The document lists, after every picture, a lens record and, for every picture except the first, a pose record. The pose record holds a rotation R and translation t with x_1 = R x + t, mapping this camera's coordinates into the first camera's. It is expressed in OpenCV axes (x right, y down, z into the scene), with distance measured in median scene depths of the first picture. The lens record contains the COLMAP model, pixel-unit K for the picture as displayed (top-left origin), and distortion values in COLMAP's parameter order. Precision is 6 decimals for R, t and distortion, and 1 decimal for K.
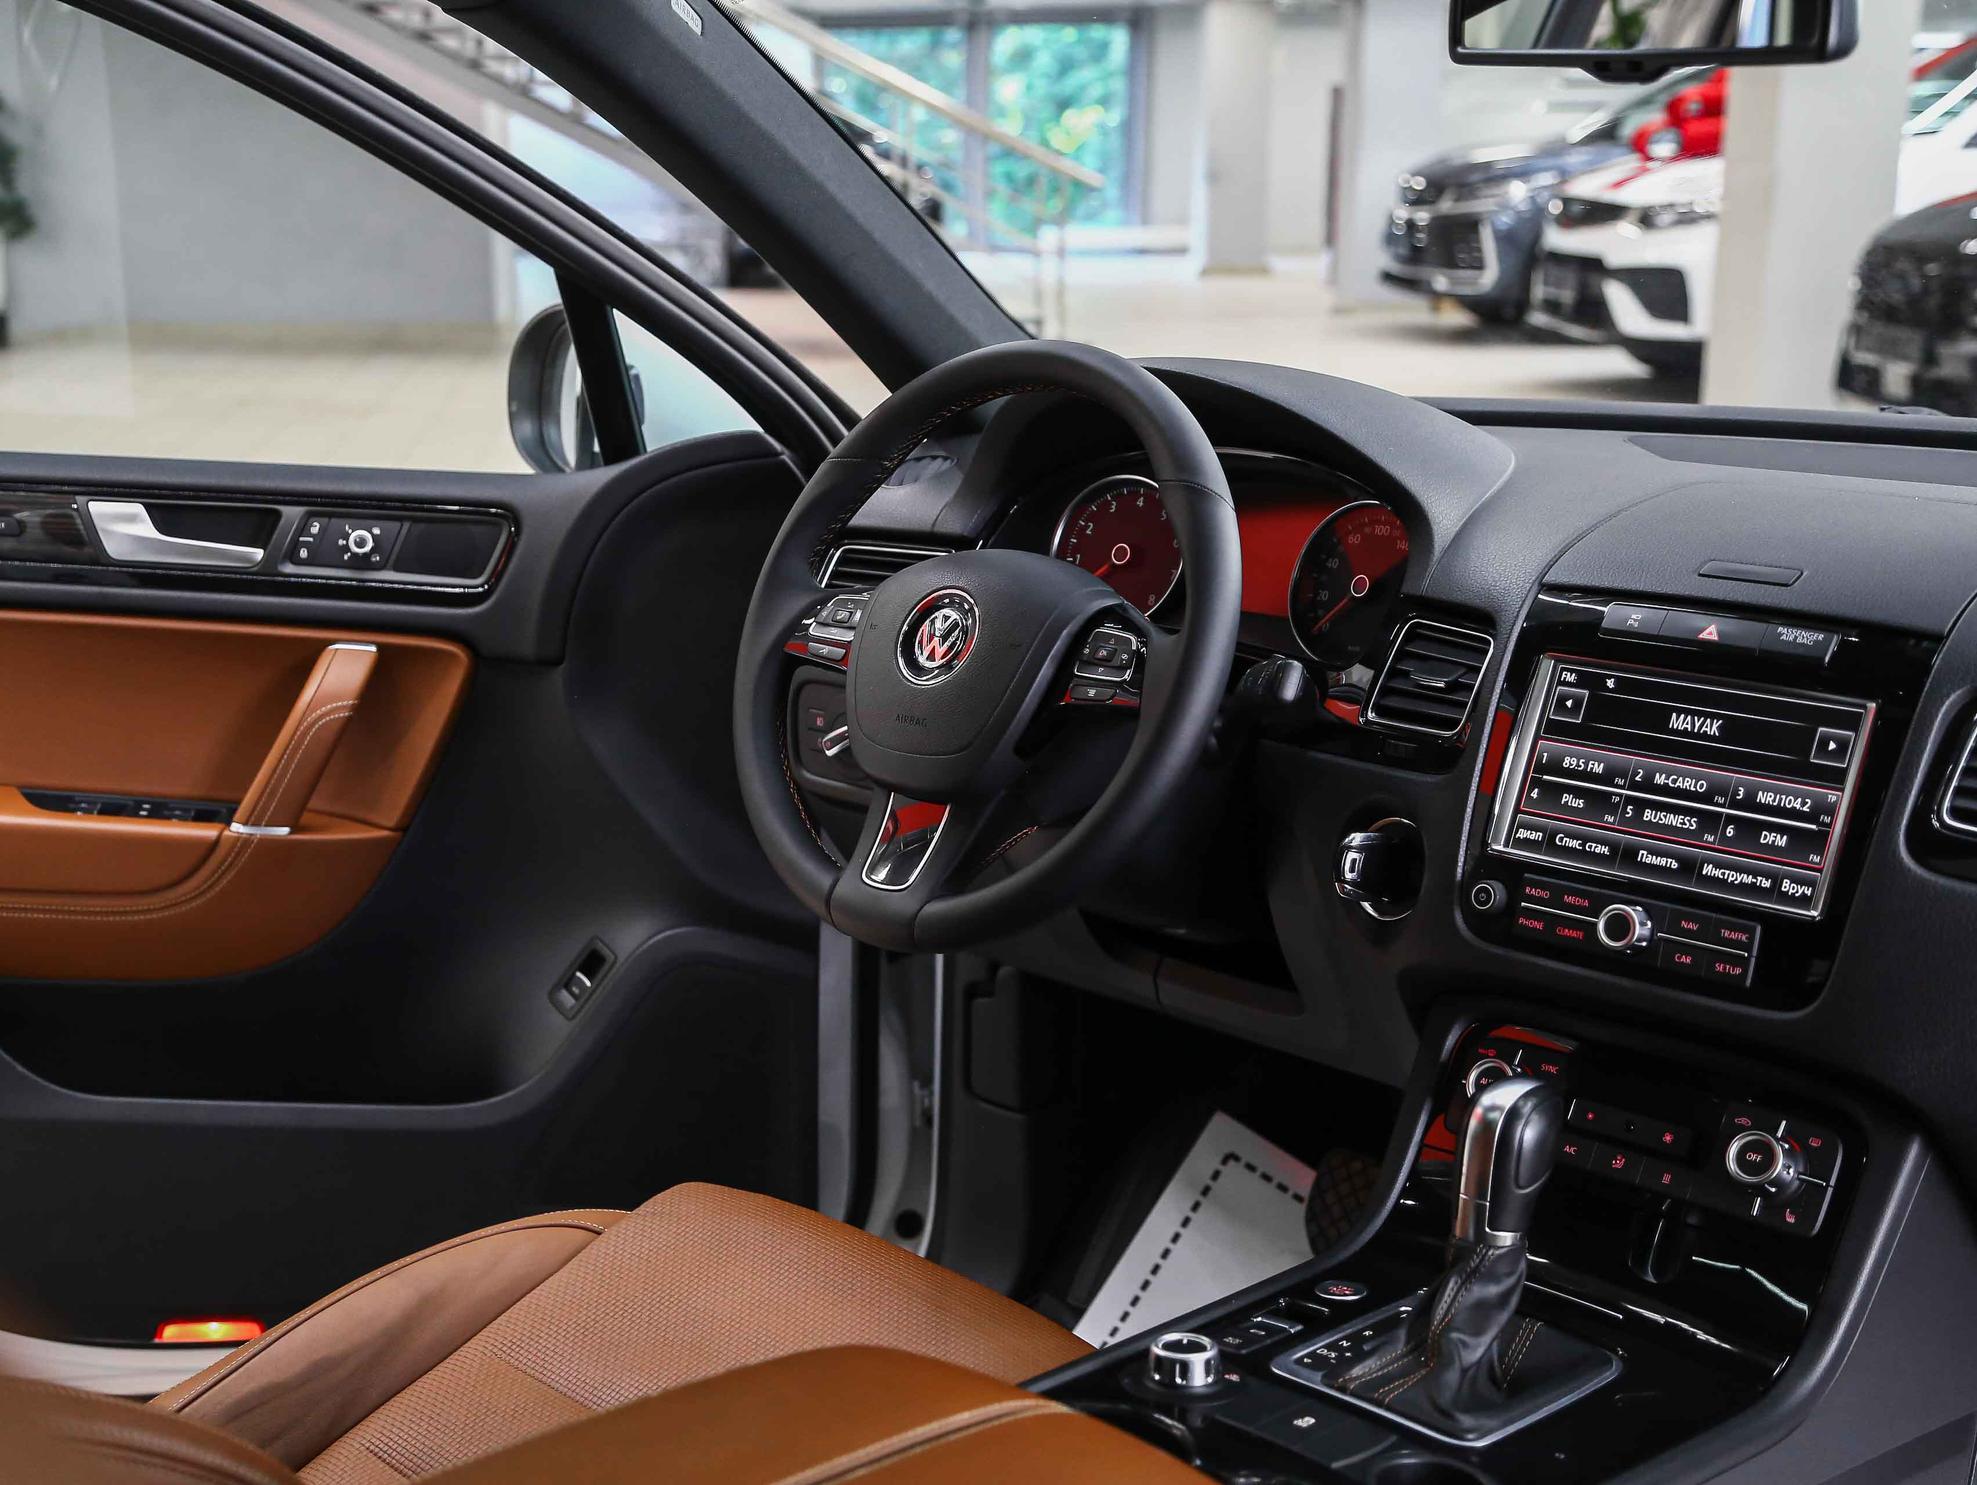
lens RADIAL K [[2660.0, 0, 986.2], [0, 2660.0, 757.9], [0, 0, 1]] dist [0.091091, 0.000000]
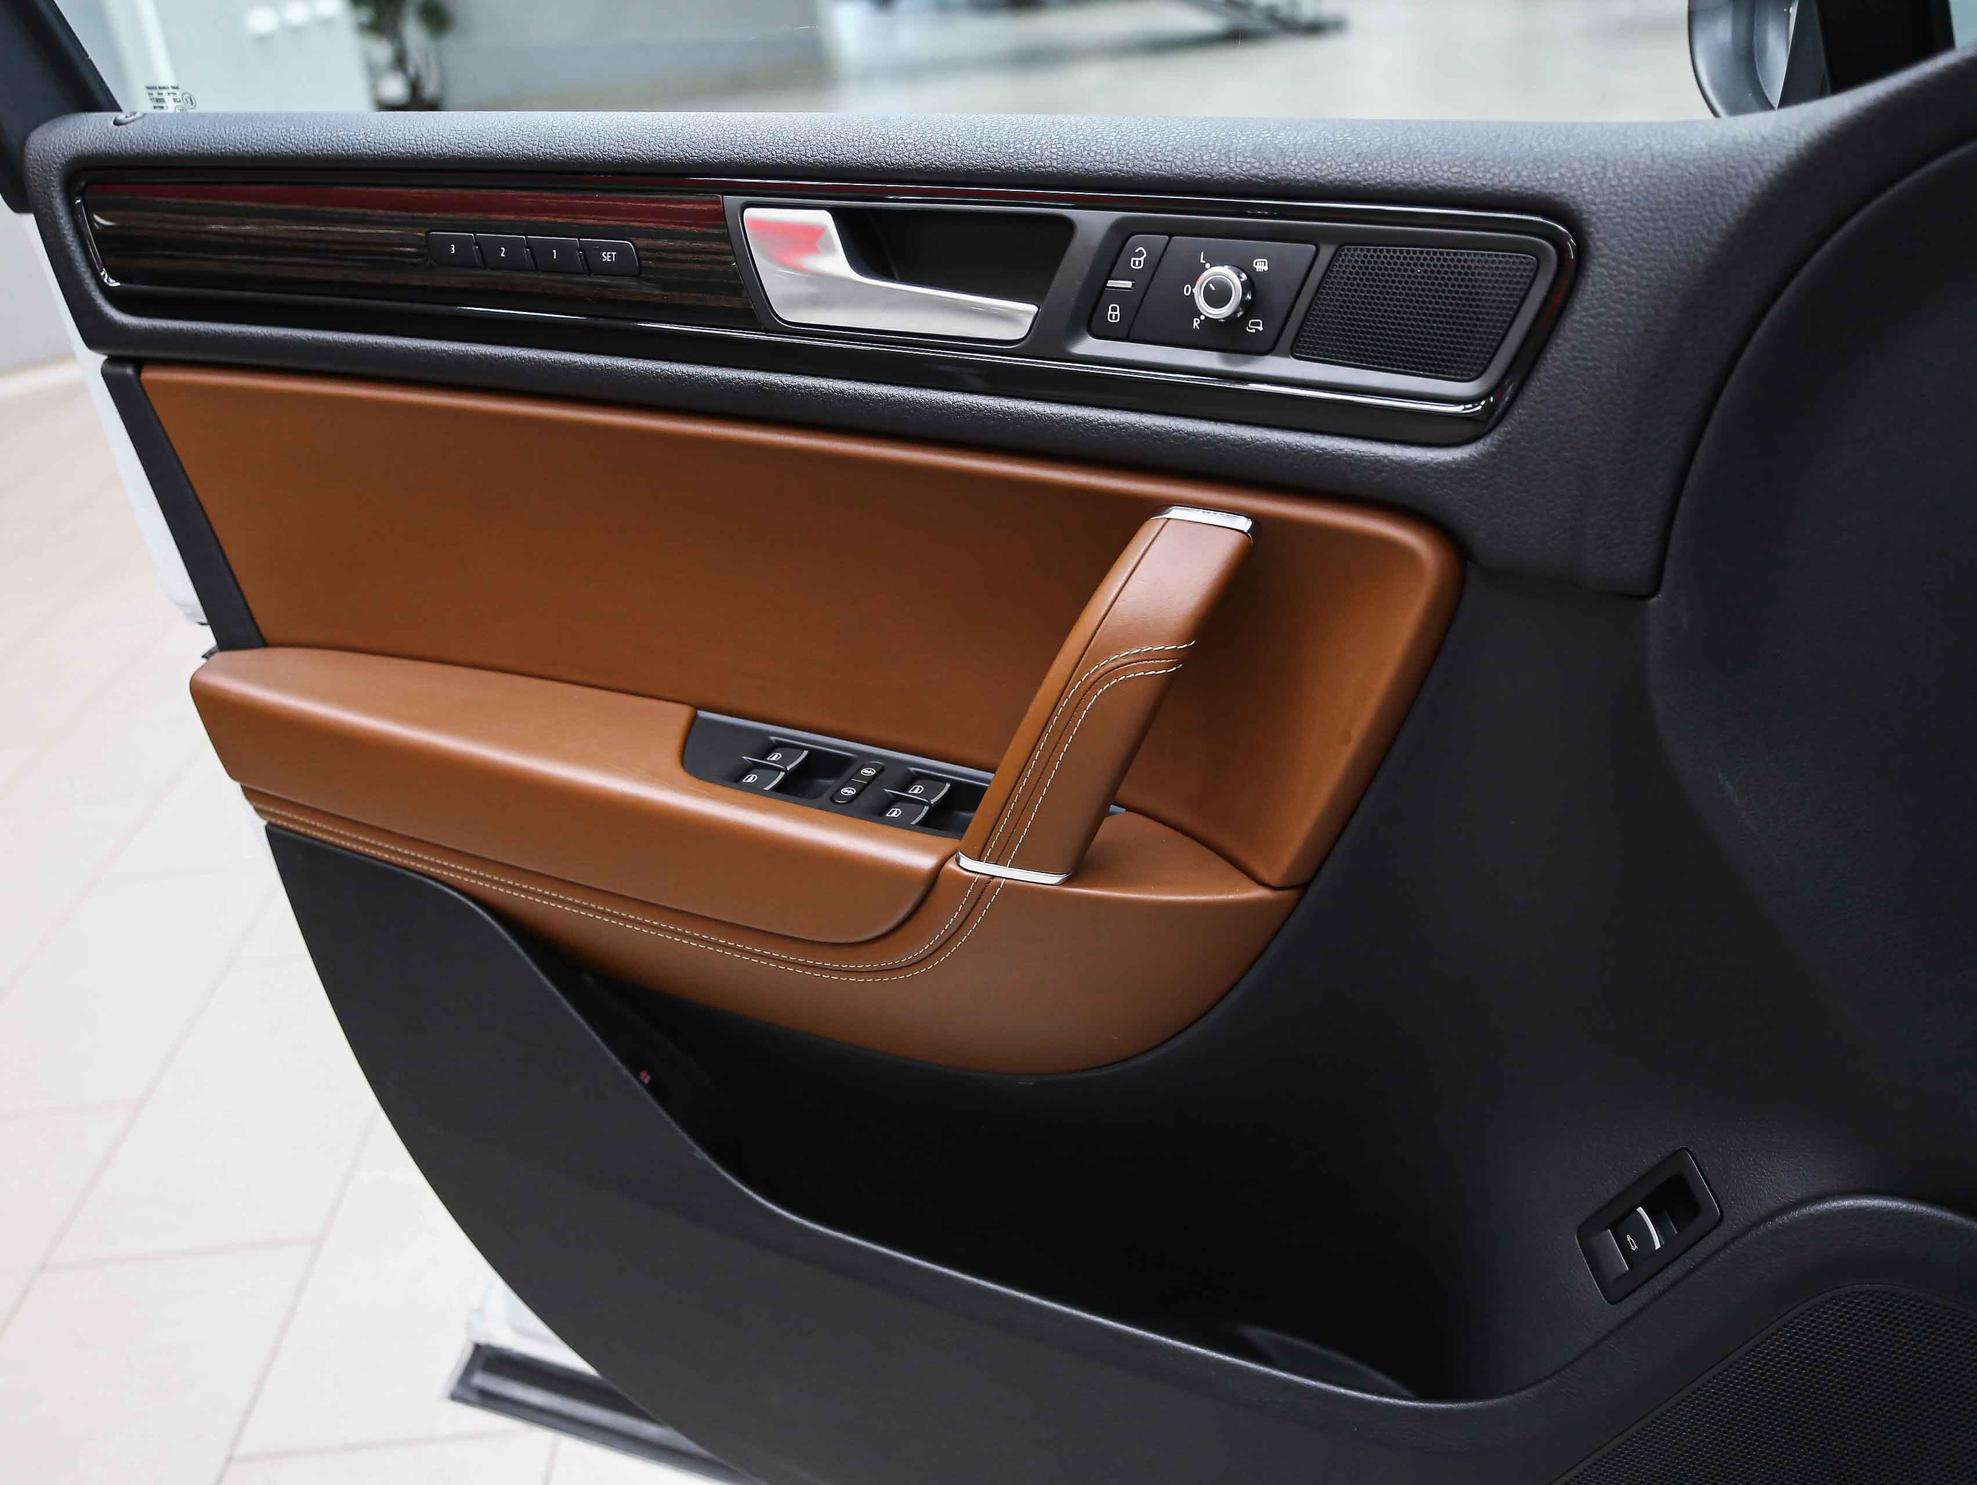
lens RADIAL K [[1845.7, 0, 991.4], [0, 1845.7, 743.7], [0, 0, 1]] dist [-0.030518, 0.000000]
pose [[0.813028, 0.156760, -0.560724, -0.080955], [-0.039175, 0.975619, 0.215949, -0.072287], [0.580904, -0.153606, 0.799347, 0.723585]]
